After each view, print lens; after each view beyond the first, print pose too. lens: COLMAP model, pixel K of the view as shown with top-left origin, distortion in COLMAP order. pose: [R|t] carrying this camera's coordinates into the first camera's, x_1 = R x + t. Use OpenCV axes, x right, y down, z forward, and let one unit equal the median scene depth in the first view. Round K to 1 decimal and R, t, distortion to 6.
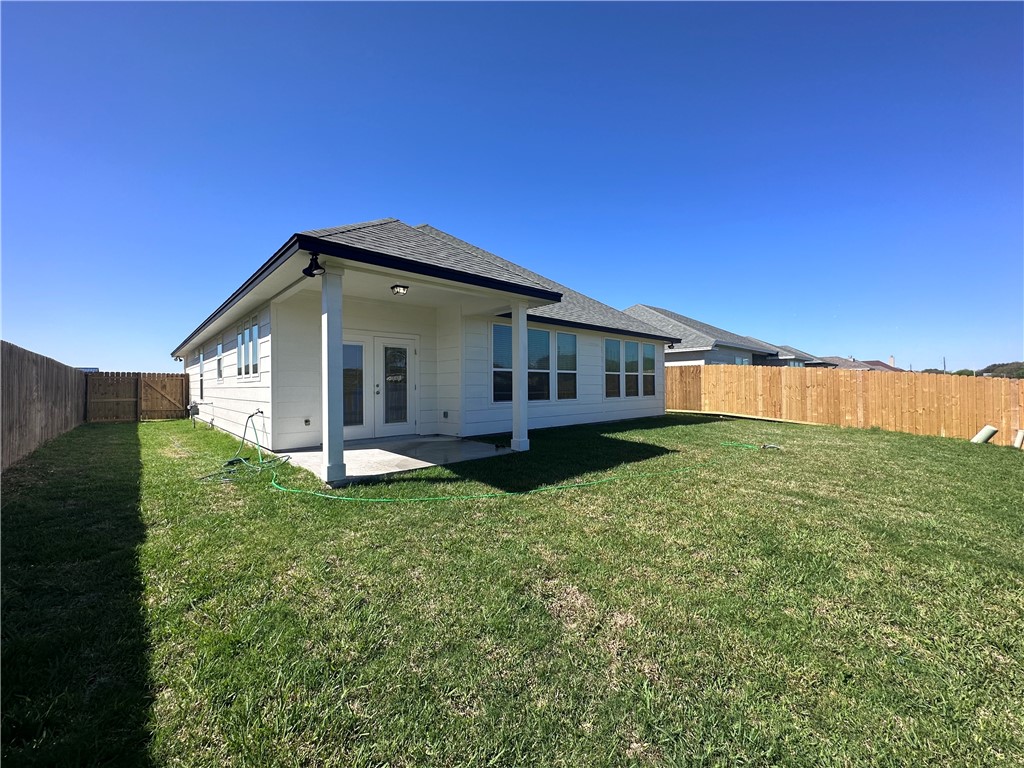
lens RADIAL K [[406.6, 0, 511.0], [0, 406.6, 385.9], [0, 0, 1]] dist [-0.003884, 0.000893]
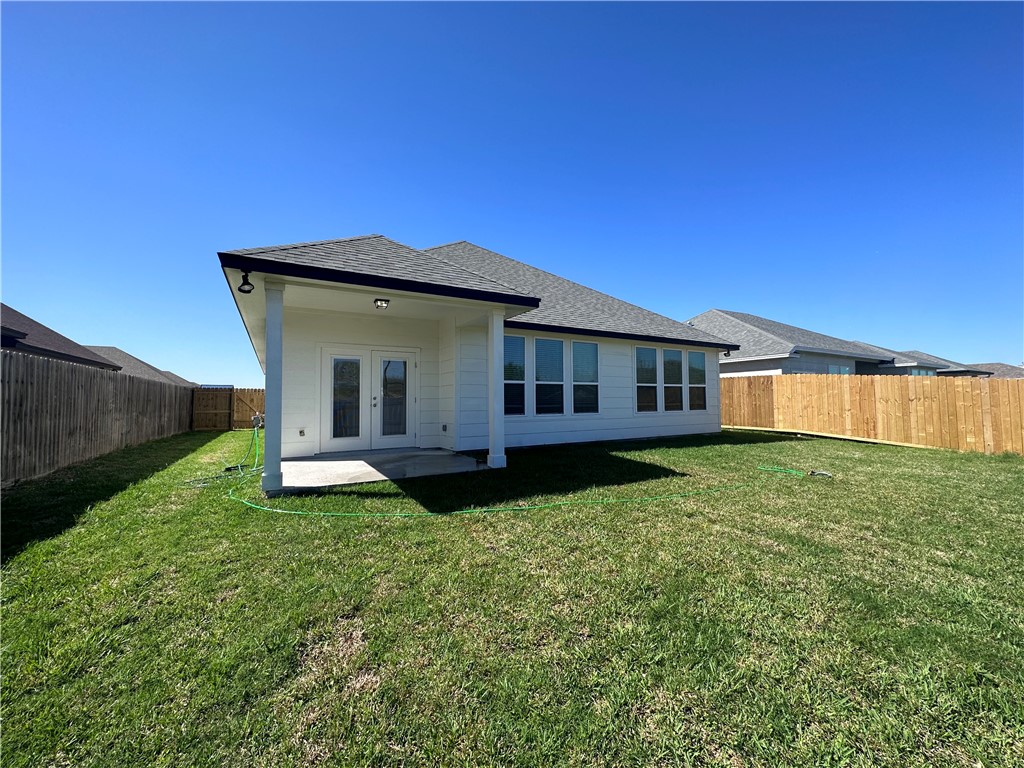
lens RADIAL K [[406.6, 0, 512.1], [0, 406.6, 383.6], [0, 0, 1]] dist [-0.003884, 0.000893]
pose [[0.975599, -0.009628, -0.219351, 0.216972], [0.000590, 0.999149, -0.041235, 0.004587], [0.219561, 0.040099, 0.974774, 0.073640]]
